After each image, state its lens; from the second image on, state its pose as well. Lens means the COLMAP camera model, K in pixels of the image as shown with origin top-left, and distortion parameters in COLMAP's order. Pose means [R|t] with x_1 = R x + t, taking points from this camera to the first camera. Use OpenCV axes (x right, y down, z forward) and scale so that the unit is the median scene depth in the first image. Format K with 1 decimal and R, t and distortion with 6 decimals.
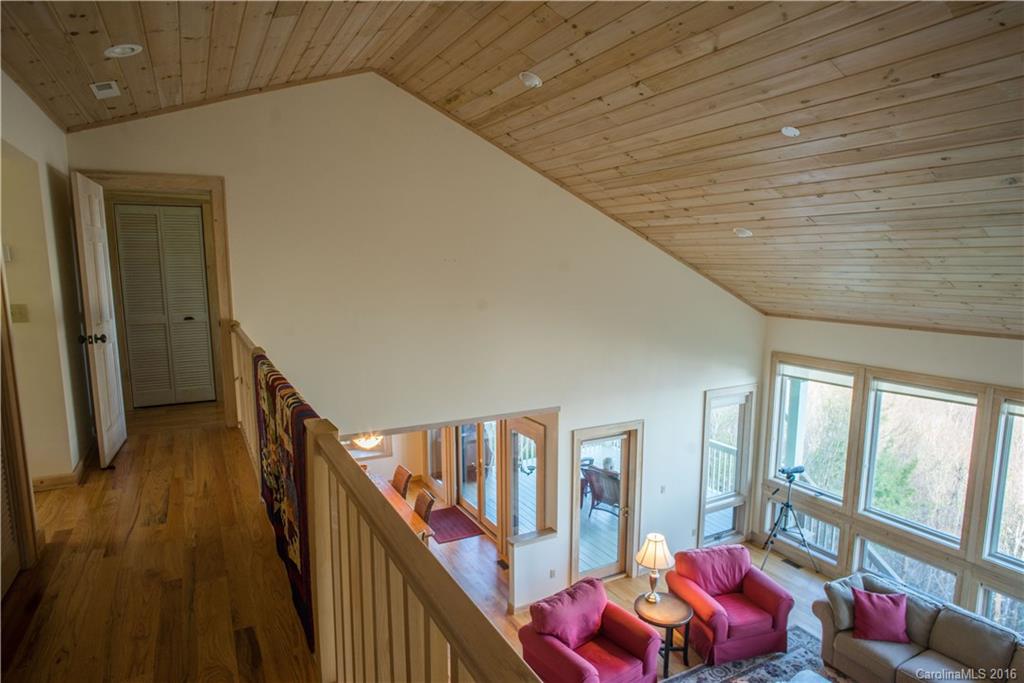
lens RADIAL K [[591.8, 0, 518.4], [0, 591.8, 353.5], [0, 0, 1]] dist [-0.076469, 0.054397]
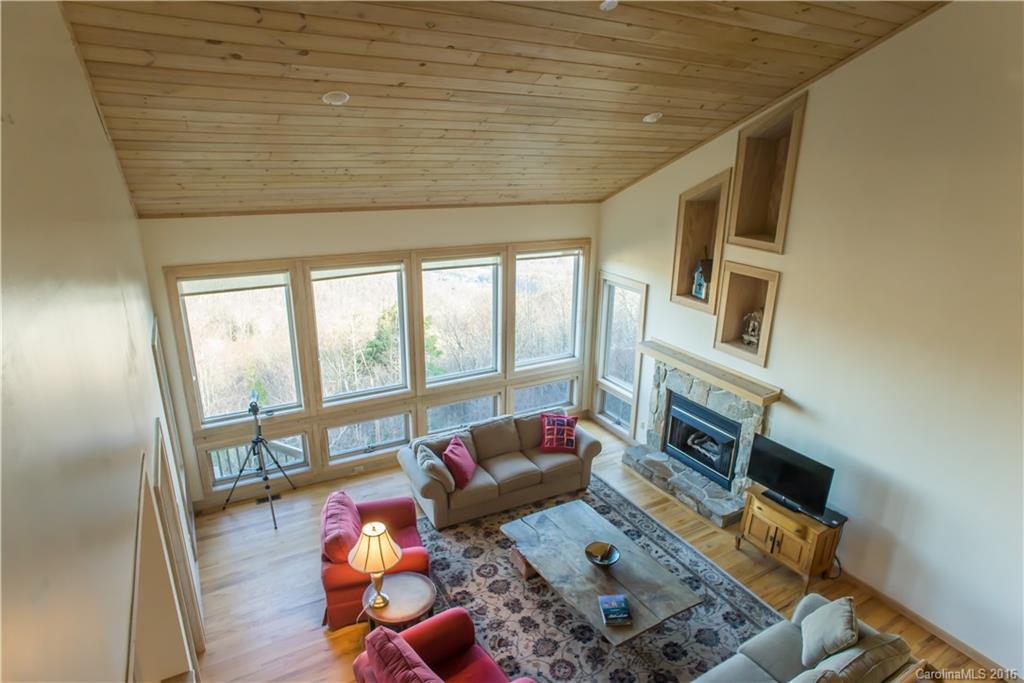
lens RADIAL K [[591.8, 0, 518.4], [0, 591.8, 353.5], [0, 0, 1]] dist [-0.076469, 0.054397]
pose [[-0.025105, -0.325486, 0.945213, -0.356032], [0.122575, 0.937375, 0.326043, -0.101611], [-0.992142, 0.124045, 0.016364, 0.696944]]
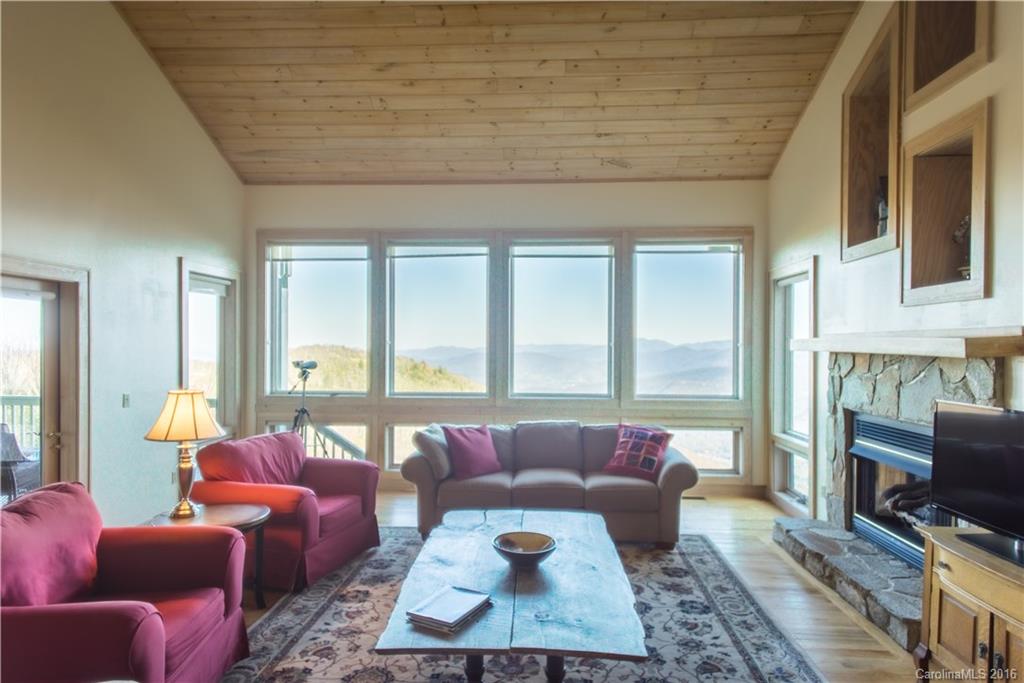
lens RADIAL K [[582.0, 0, 513.2], [0, 582.0, 354.0], [0, 0, 1]] dist [0.019881, -0.003438]
pose [[0.527559, -0.005880, 0.849498, -0.066043], [0.113949, 0.991429, -0.063903, 0.311485], [-0.841842, 0.130512, 0.523707, 0.395239]]
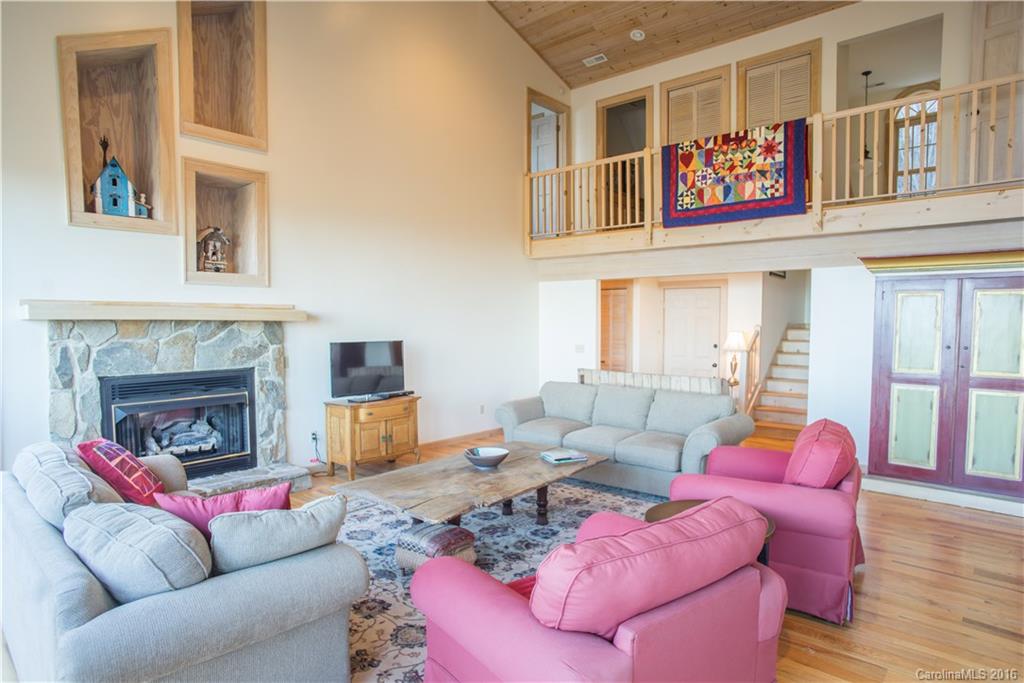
lens RADIAL K [[591.8, 0, 518.4], [0, 591.8, 353.5], [0, 0, 1]] dist [-0.076469, 0.054397]
pose [[-0.936211, 0.020136, -0.350862, 0.487418], [-0.050347, 0.980375, 0.190604, 0.199032], [0.347815, 0.196110, -0.916824, 1.194783]]
